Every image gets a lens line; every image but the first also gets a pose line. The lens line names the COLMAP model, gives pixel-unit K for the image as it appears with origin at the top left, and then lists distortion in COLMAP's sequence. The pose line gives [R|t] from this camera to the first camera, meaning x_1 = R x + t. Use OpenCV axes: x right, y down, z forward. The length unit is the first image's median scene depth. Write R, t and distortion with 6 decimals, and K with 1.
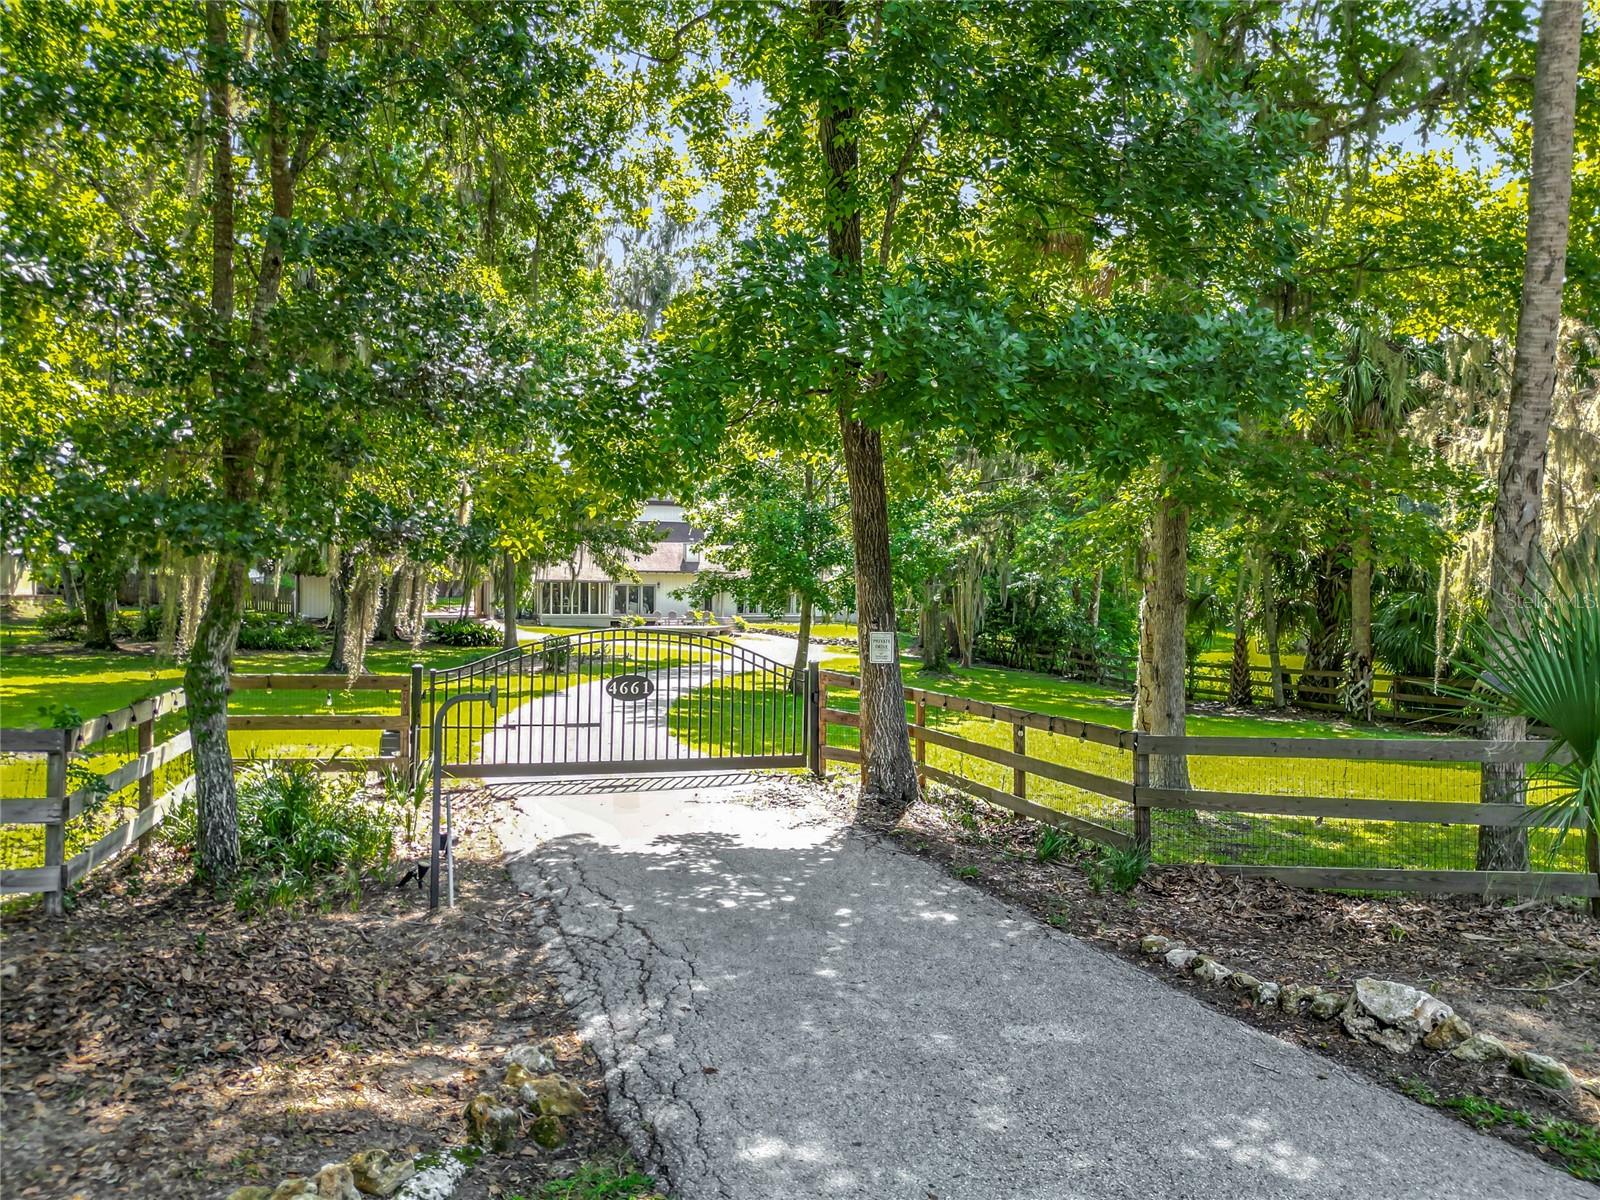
lens RADIAL K [[1137.9, 0, 796.5], [0, 1137.9, 598.5], [0, 0, 1]] dist [0.032893, -0.029932]
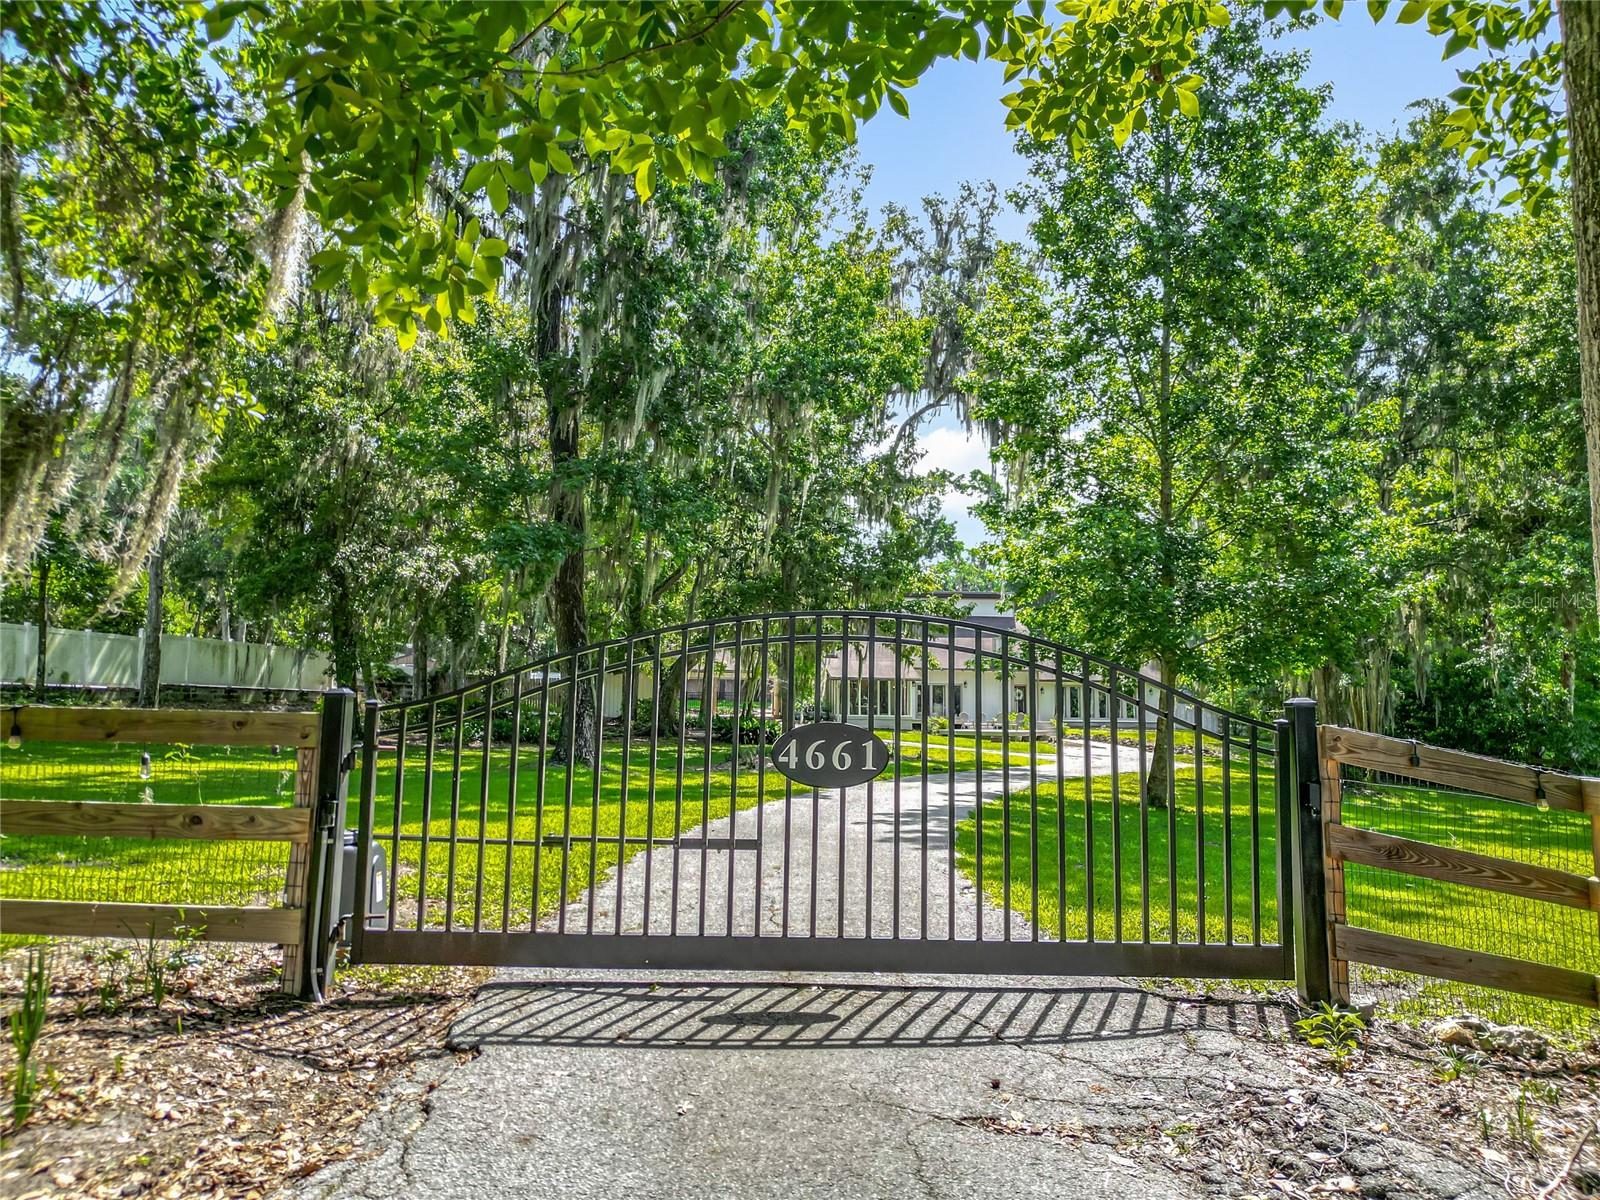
lens RADIAL K [[1084.6, 0, 791.3], [0, 1084.6, 611.1], [0, 0, 1]] dist [0.013824, 0.000998]
pose [[0.959377, -0.021403, -0.281313, -0.024562], [-0.006149, 0.995295, -0.096695, 0.031724], [0.282059, 0.094497, 0.954732, 0.305469]]
